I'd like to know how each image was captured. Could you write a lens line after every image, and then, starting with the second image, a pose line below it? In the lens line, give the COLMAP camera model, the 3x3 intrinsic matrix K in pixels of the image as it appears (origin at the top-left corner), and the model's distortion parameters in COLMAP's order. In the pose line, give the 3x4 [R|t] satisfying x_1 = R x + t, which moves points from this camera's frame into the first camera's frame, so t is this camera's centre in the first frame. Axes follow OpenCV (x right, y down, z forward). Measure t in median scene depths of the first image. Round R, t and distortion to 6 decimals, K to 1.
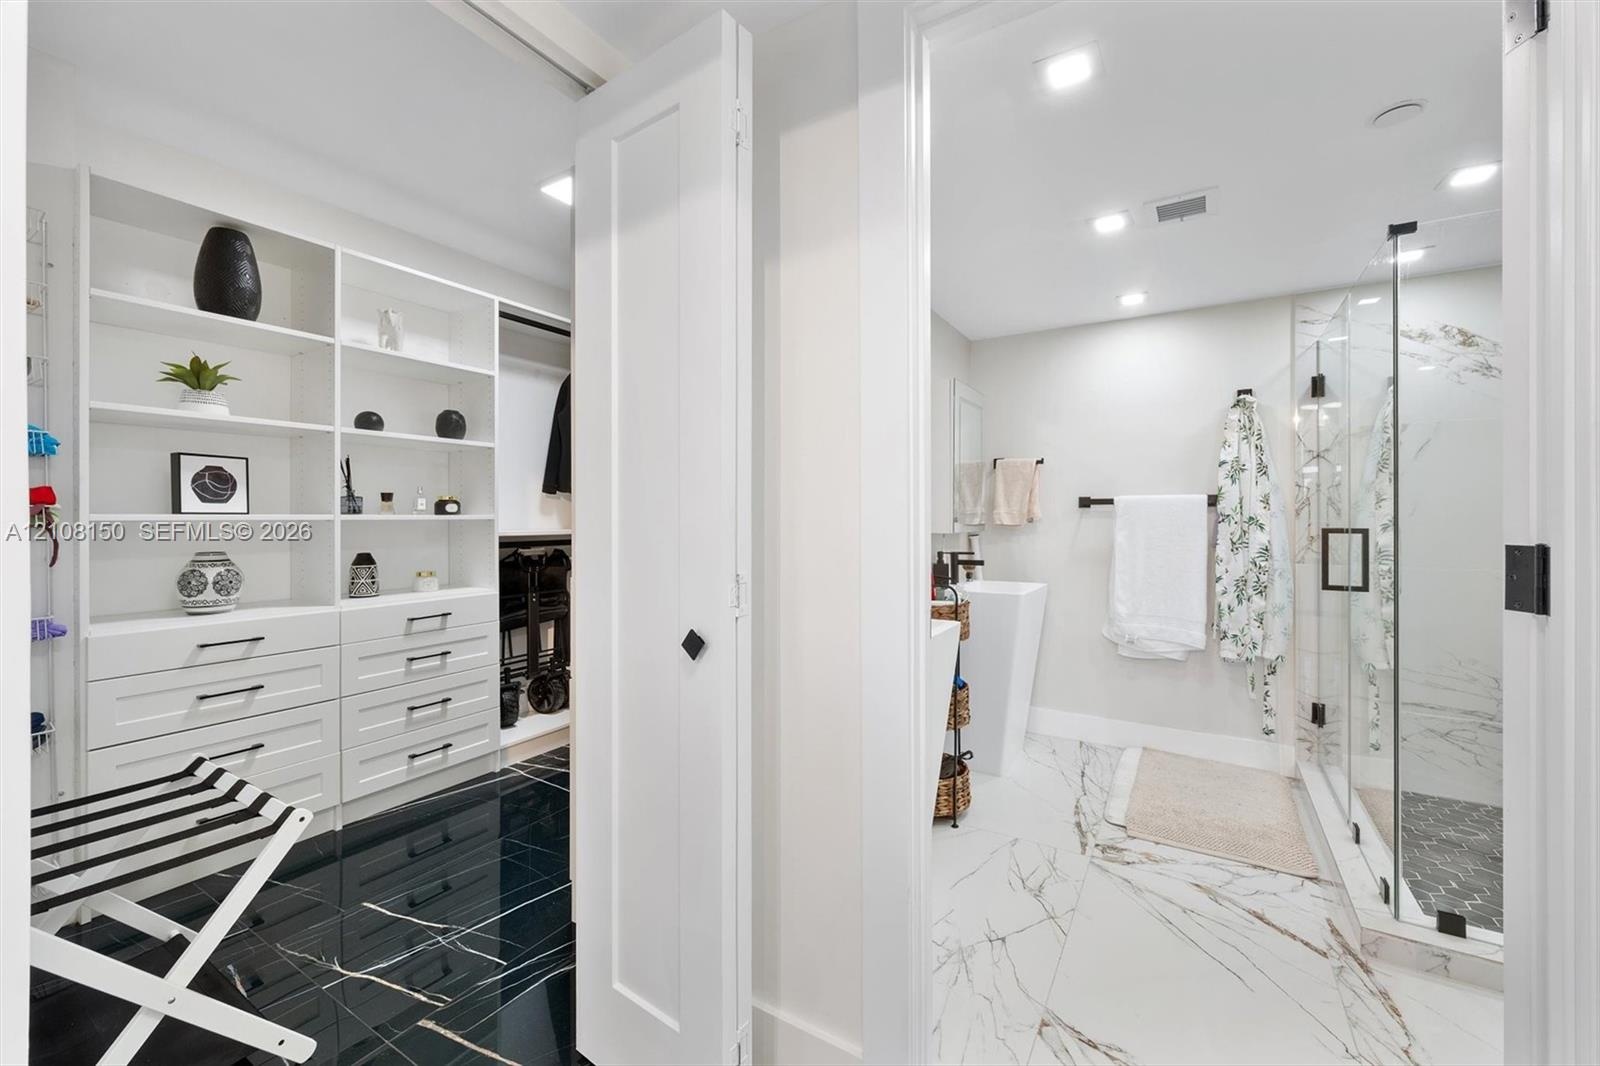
lens RADIAL K [[635.9, 0, 809.4], [0, 635.9, 513.4], [0, 0, 1]] dist [0.002963, -0.000268]
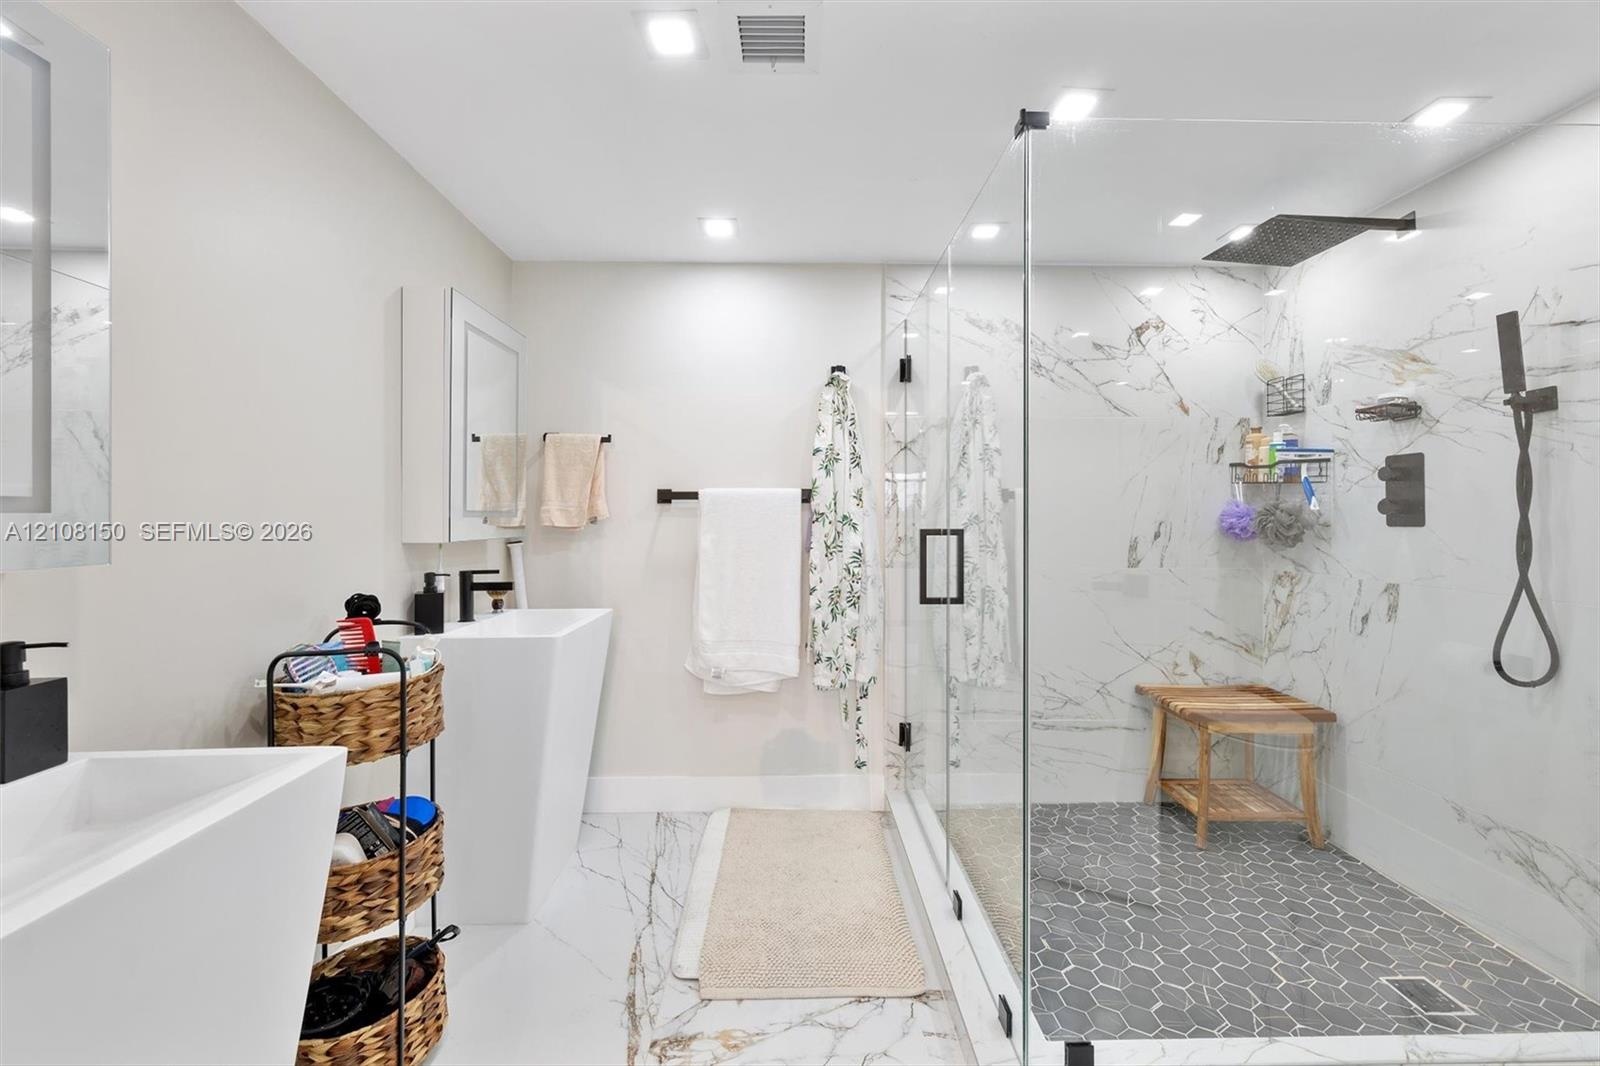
lens RADIAL K [[635.9, 0, 796.4], [0, 635.9, 519.8], [0, 0, 1]] dist [0.002963, -0.000268]
pose [[0.847623, -0.004362, 0.530581, 0.190206], [-0.002113, 0.999931, 0.011596, 0.001512], [-0.530595, -0.010950, 0.847555, 0.317964]]
